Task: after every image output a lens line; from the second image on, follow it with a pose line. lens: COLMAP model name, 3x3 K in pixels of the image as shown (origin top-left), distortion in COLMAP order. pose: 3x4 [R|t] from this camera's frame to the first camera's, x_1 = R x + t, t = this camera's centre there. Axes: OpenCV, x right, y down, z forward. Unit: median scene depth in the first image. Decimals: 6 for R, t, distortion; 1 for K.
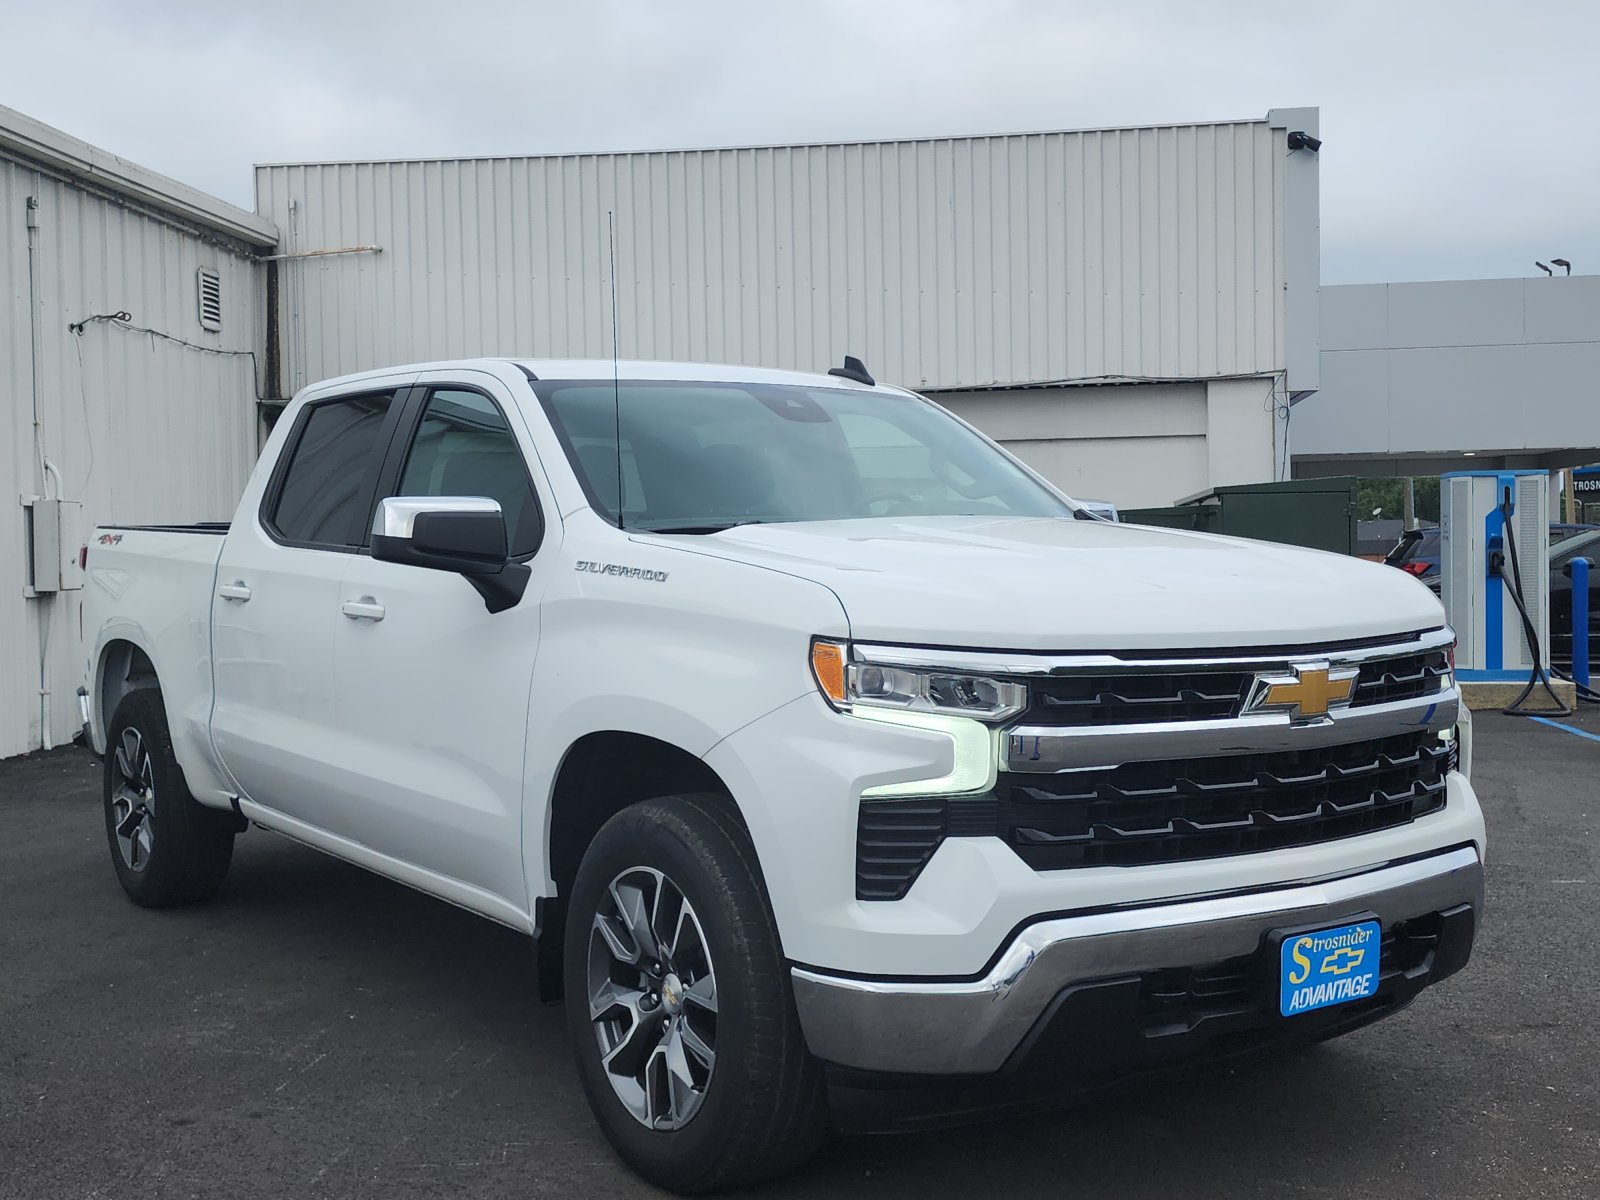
lens RADIAL K [[1825.8, 0, 788.0], [0, 1825.8, 604.8], [0, 0, 1]] dist [0.160144, -0.359419]
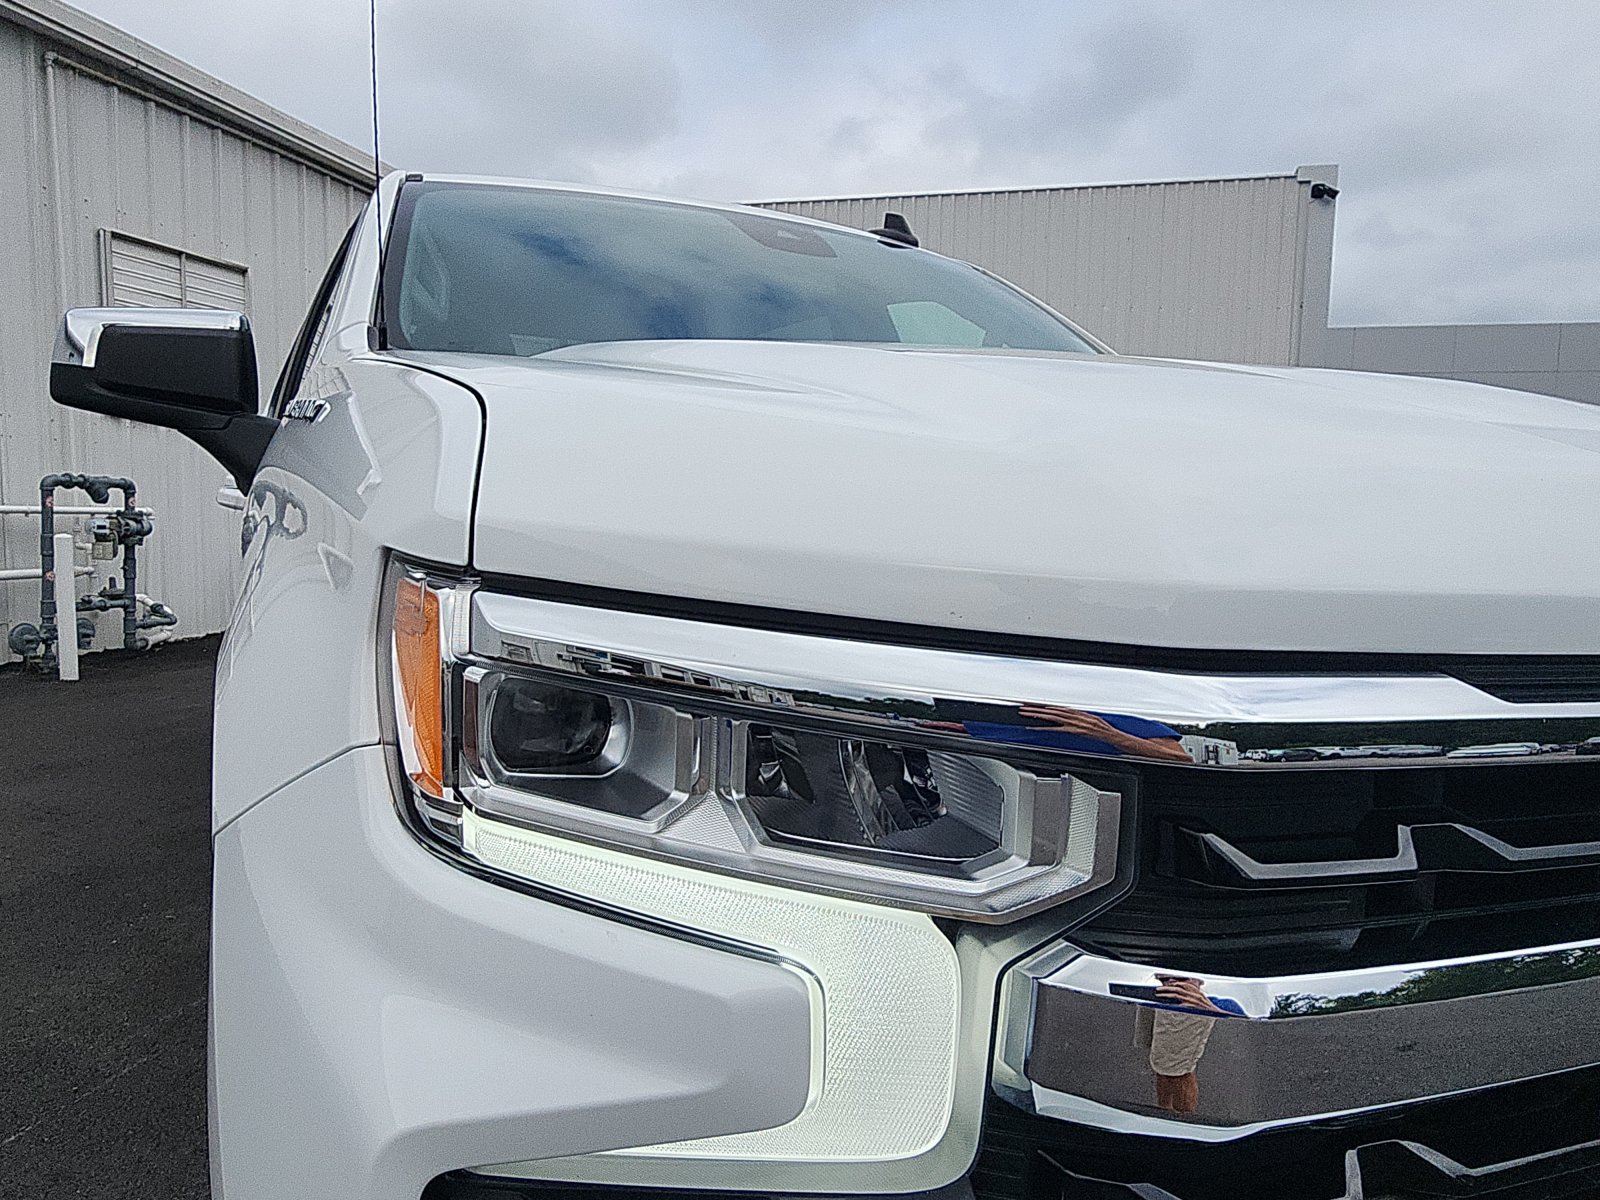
lens RADIAL K [[1053.7, 0, 818.1], [0, 1053.7, 596.1], [0, 0, 1]] dist [0.010025, -0.006894]
pose [[0.992061, 0.046692, -0.116766, 0.097068], [-0.039765, 0.997347, 0.060972, 0.010053], [0.119303, -0.055844, 0.991286, 0.789820]]
